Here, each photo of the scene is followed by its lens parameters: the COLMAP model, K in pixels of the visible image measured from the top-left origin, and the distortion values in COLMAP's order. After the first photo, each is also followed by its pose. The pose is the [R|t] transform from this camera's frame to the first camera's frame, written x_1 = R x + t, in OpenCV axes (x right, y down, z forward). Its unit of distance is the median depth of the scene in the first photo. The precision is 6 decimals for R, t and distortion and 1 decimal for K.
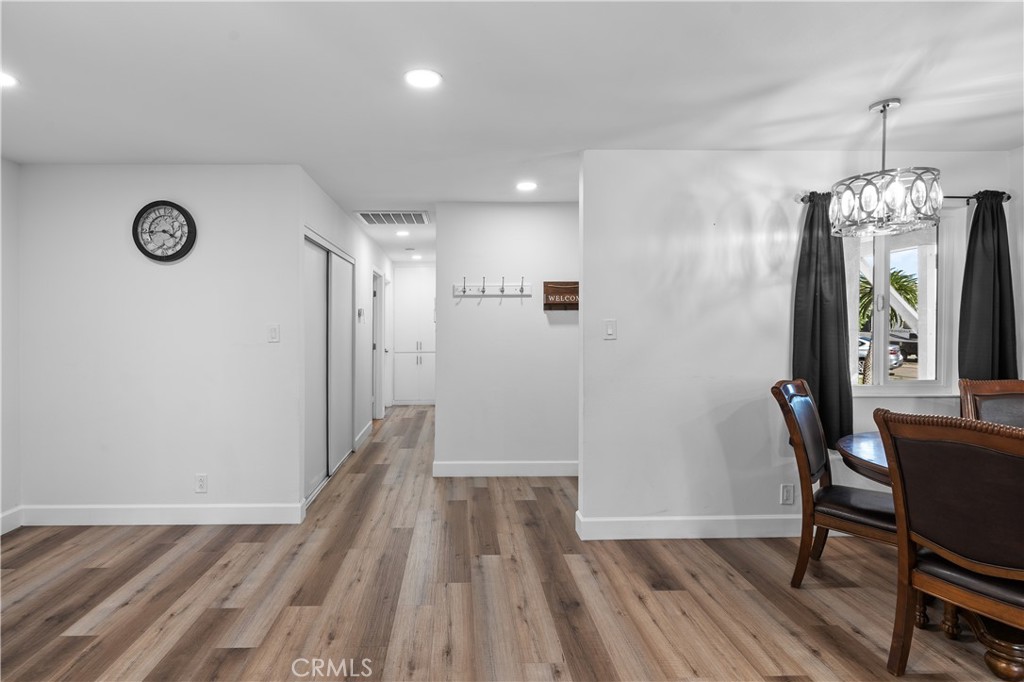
lens RADIAL K [[493.3, 0, 462.2], [0, 493.3, 332.8], [0, 0, 1]] dist [-0.013854, 0.004754]
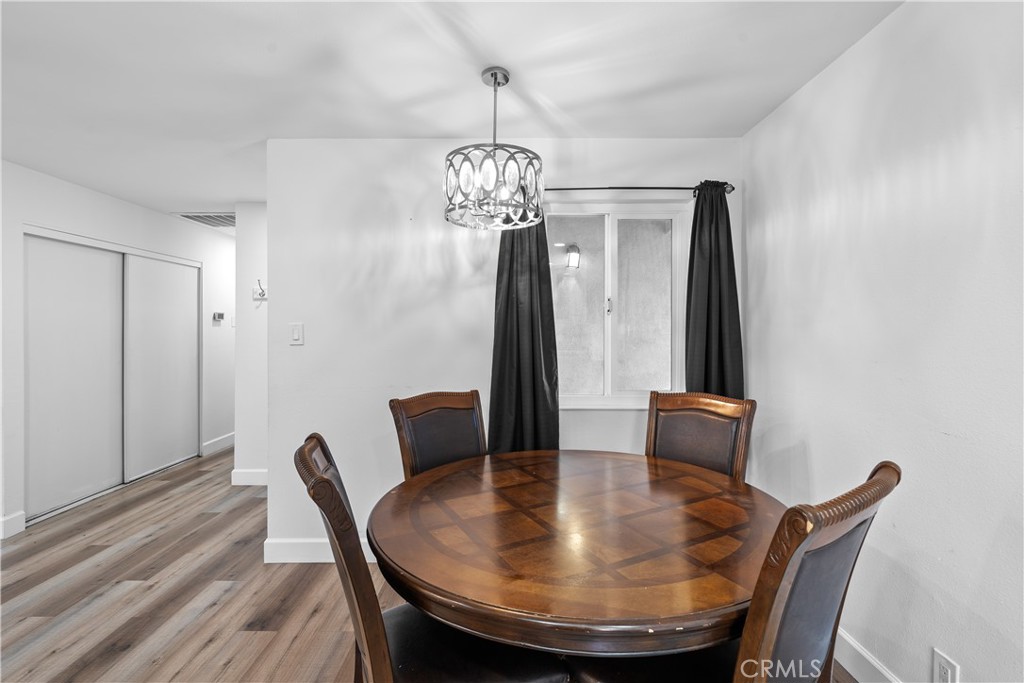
lens RADIAL K [[460.4, 0, 503.5], [0, 460.4, 337.2], [0, 0, 1]] dist [-0.007158, 0.001825]
pose [[0.999897, 0.002709, -0.014062, 0.699567], [-0.002684, 0.999995, 0.001776, -0.003843], [0.014067, -0.001738, 0.999900, 0.147483]]
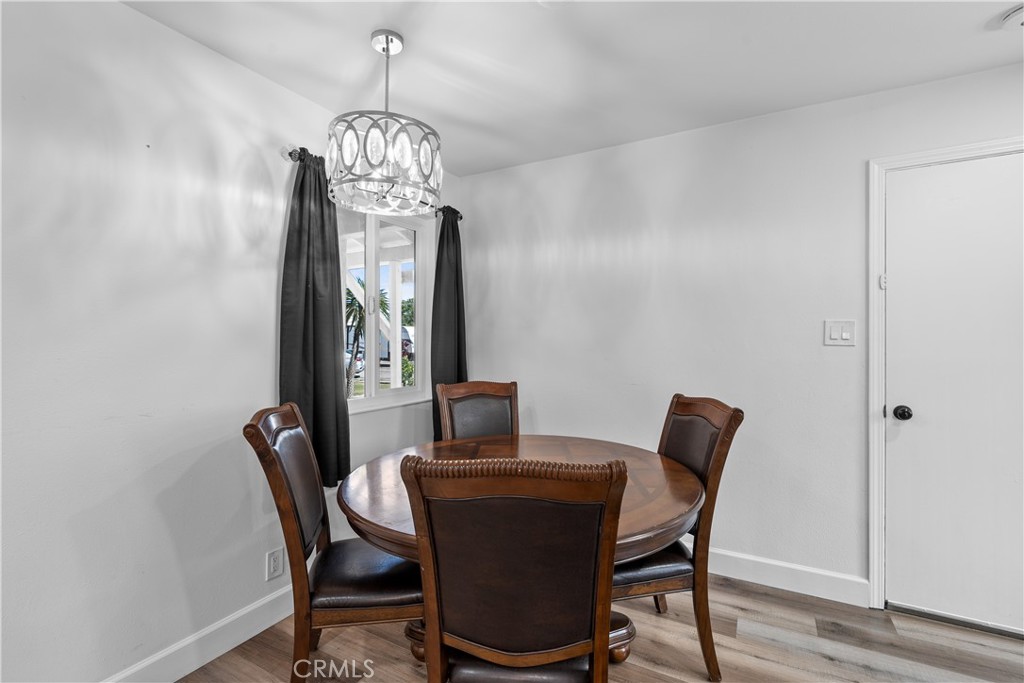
lens RADIAL K [[460.4, 0, 517.3], [0, 460.4, 343.3], [0, 0, 1]] dist [-0.007158, 0.001825]
pose [[0.490932, -0.005490, 0.871180, 0.259041], [0.007271, 0.999971, 0.002204, 0.009761], [-0.871167, 0.005252, 0.490958, 0.366909]]
